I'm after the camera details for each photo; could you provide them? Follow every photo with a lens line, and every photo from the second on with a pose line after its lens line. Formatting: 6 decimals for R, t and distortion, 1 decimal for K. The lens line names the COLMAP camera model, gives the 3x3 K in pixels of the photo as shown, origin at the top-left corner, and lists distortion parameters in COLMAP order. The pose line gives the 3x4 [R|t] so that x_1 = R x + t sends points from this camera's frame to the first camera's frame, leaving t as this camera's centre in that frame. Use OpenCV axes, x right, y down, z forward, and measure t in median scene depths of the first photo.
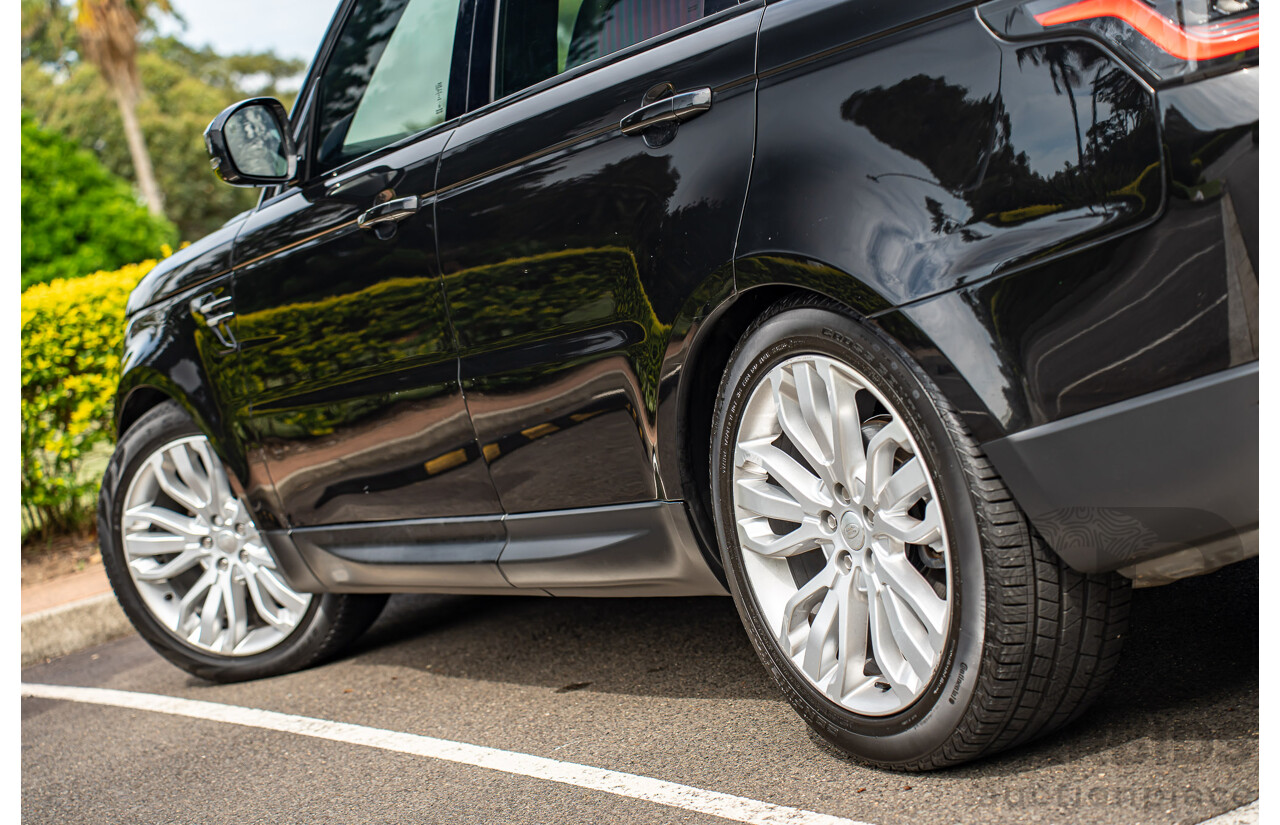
lens RADIAL K [[2147.3, 0, 607.5], [0, 2147.3, 411.3], [0, 0, 1]] dist [0.313695, 1.349666]
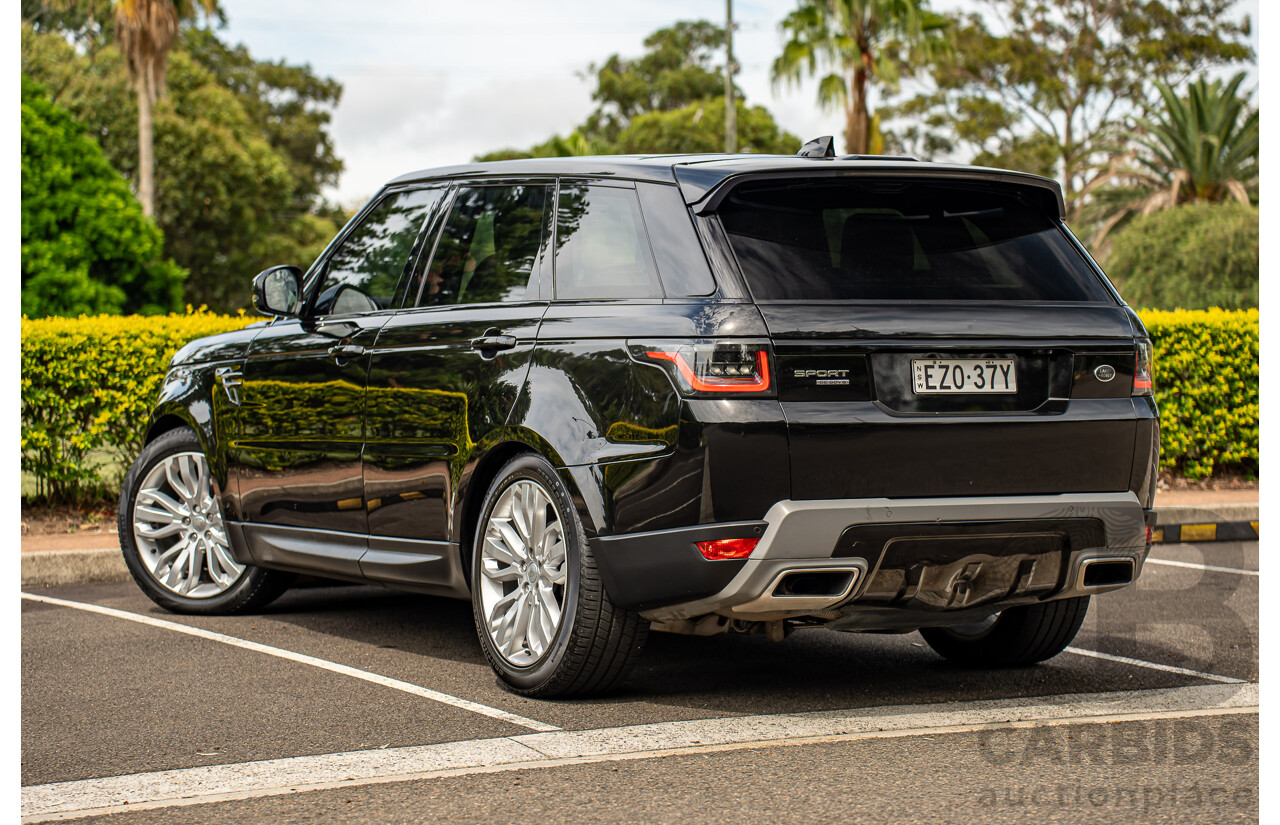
lens RADIAL K [[3920.2, 0, 668.8], [0, 3920.2, 362.6], [0, 0, 1]] dist [1.067231, 1.315444]
pose [[0.973574, 0.225778, -0.034331, 0.219840], [-0.227267, 0.972626, -0.048460, 0.010190], [0.022449, 0.054982, 0.998235, -1.817322]]
